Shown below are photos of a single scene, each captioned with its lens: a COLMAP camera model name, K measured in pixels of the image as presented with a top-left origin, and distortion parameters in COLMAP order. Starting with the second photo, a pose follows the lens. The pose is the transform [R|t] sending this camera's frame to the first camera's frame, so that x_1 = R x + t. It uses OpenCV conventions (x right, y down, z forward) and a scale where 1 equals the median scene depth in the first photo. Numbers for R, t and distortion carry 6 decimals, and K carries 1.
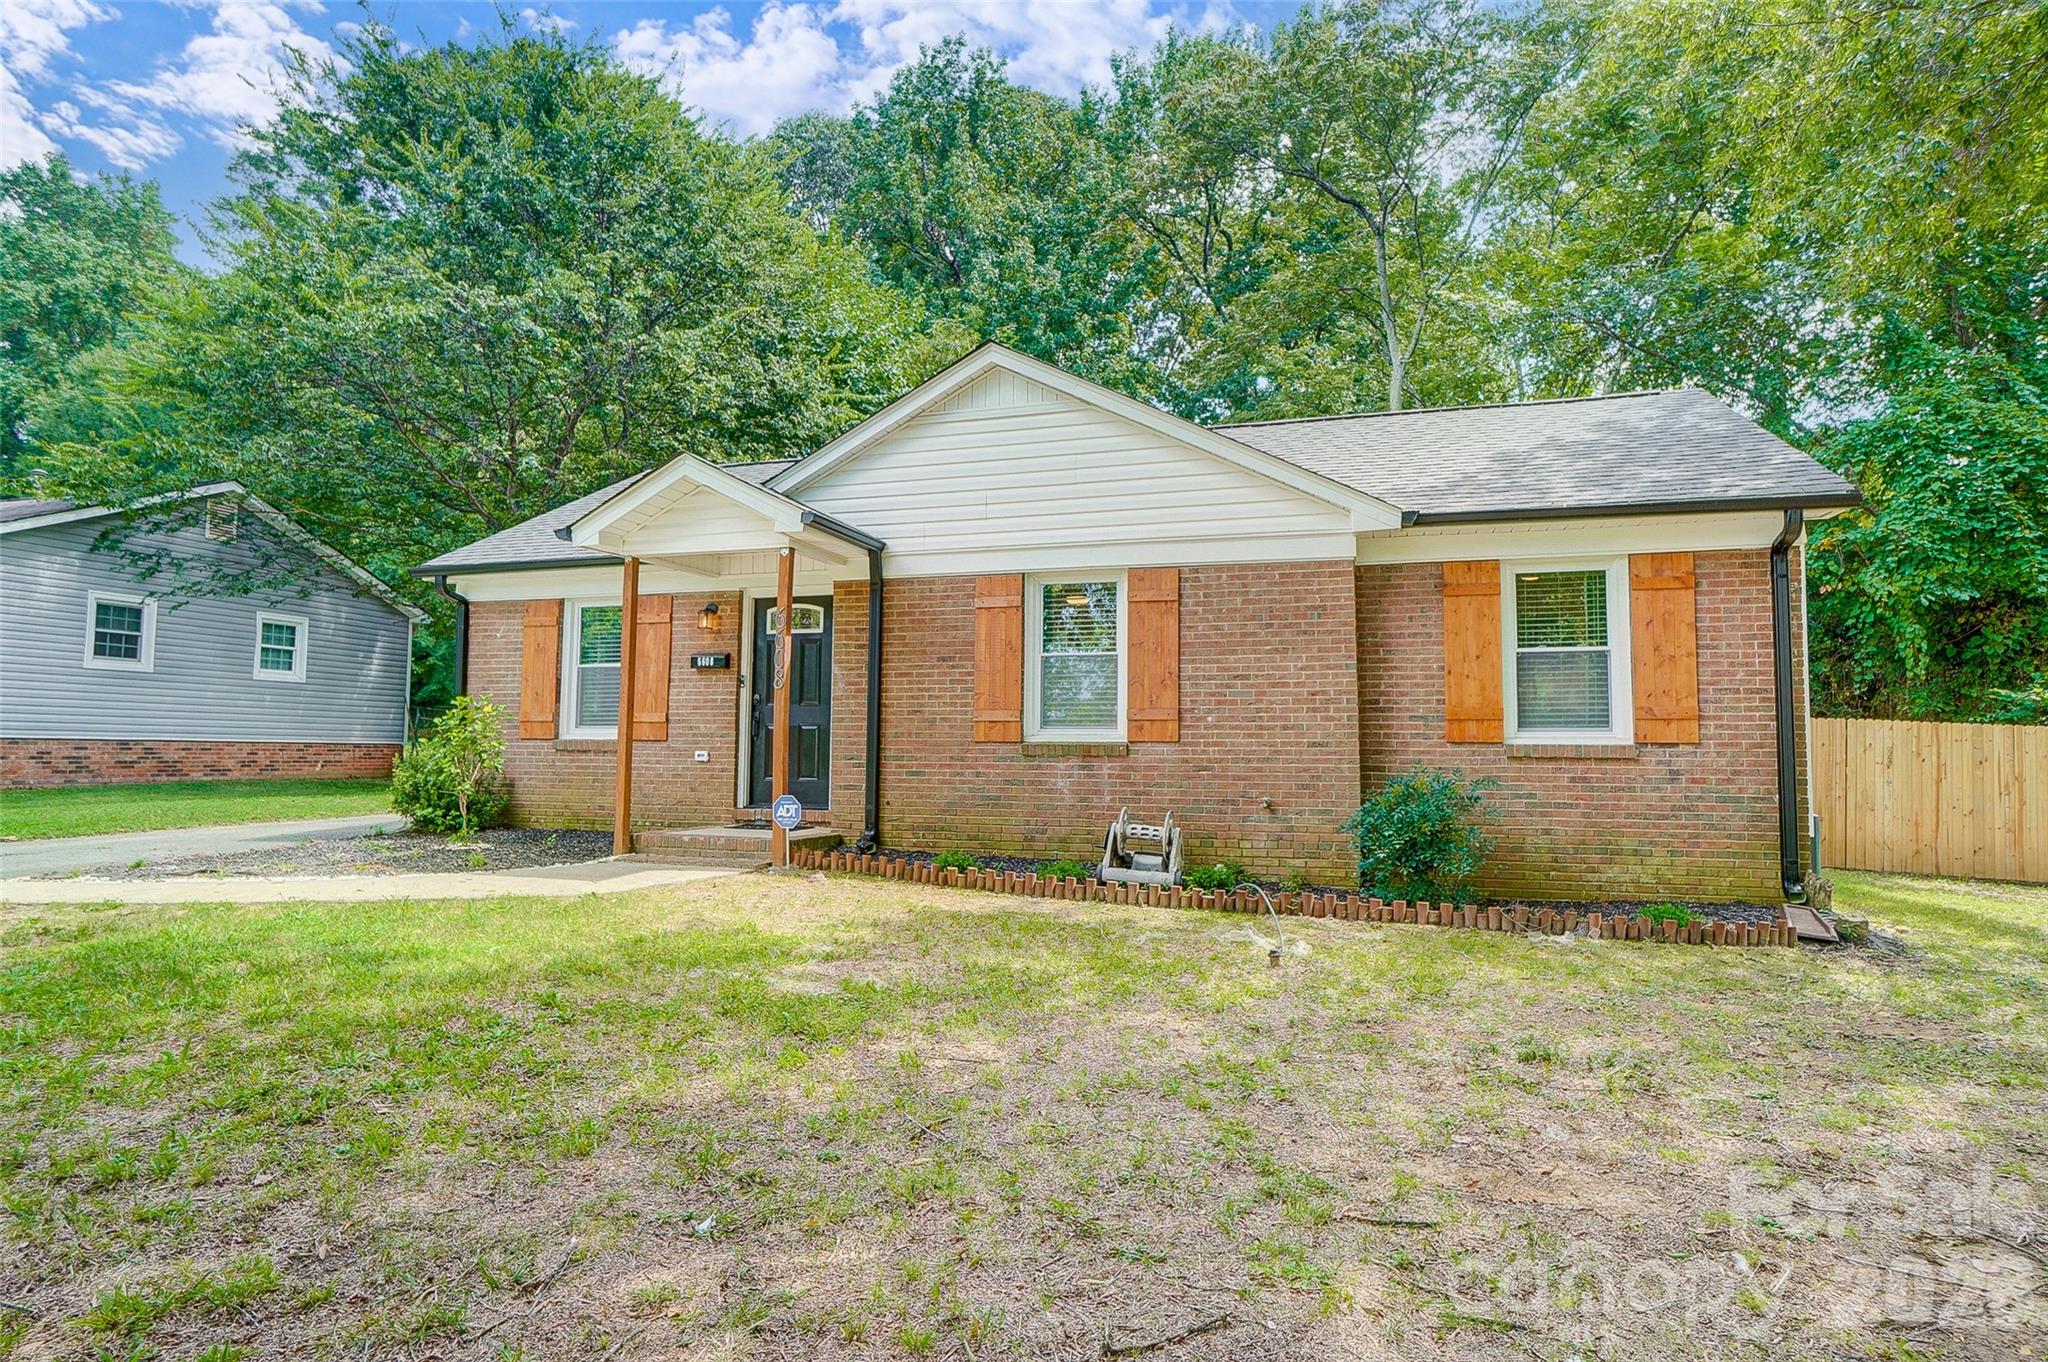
lens RADIAL K [[1138.8, 0, 1019.1], [0, 1138.8, 630.7], [0, 0, 1]] dist [0.003556, 0.000759]
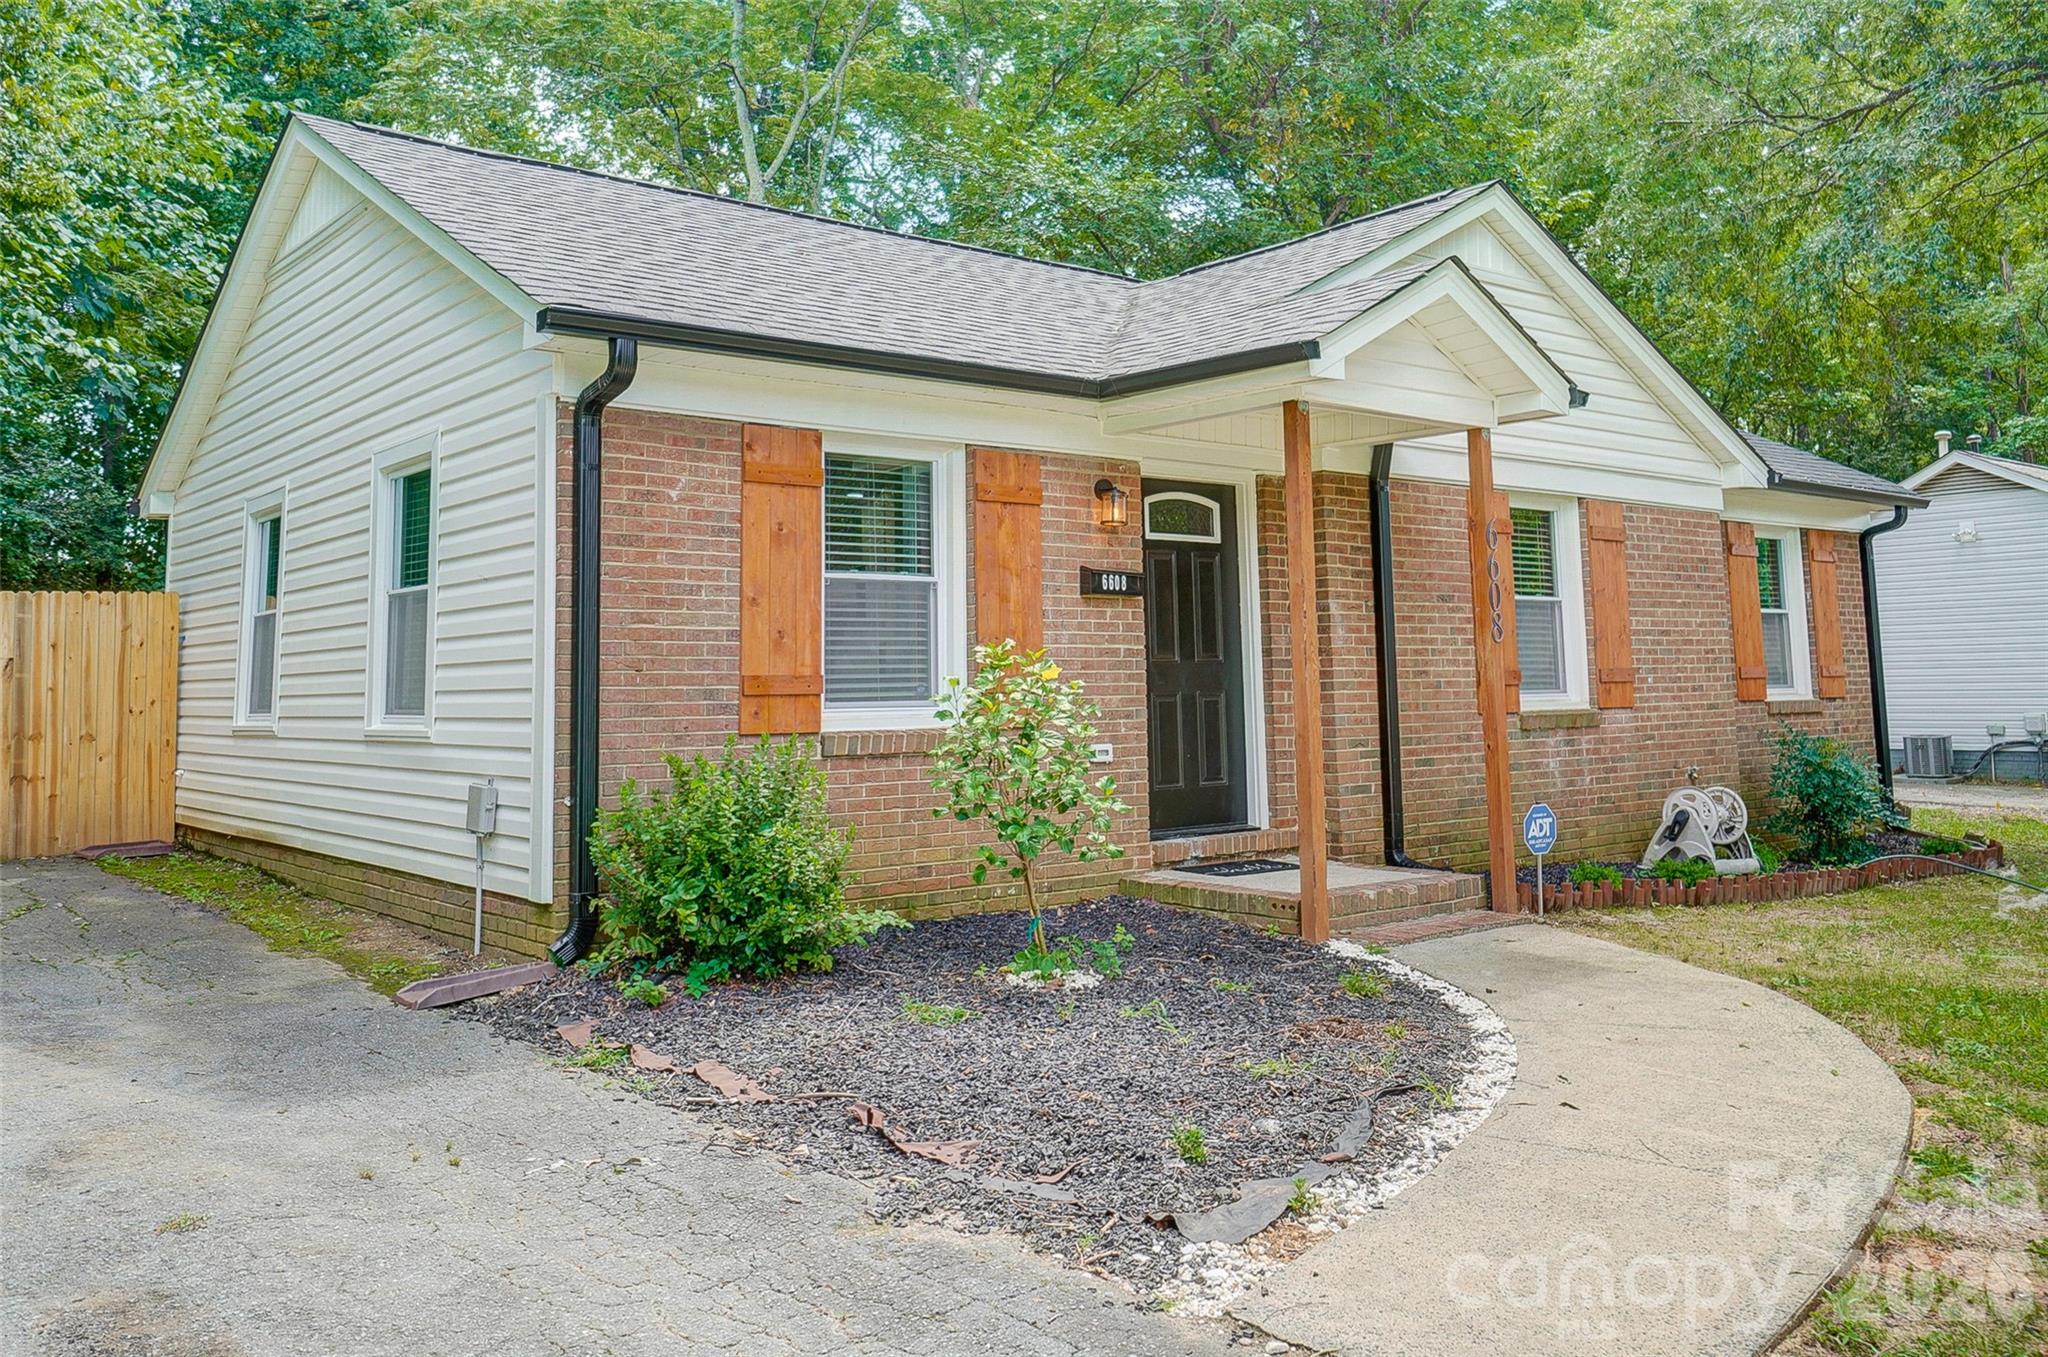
lens RADIAL K [[1619.2, 0, 1028.2], [0, 1619.2, 490.7], [0, 0, 1]] dist [-0.009110, 0.010058]
pose [[0.557374, 0.084082, 0.825993, -1.047895], [-0.069308, 0.996098, -0.054629, 0.030764], [-0.827363, -0.026799, 0.561027, 0.646673]]
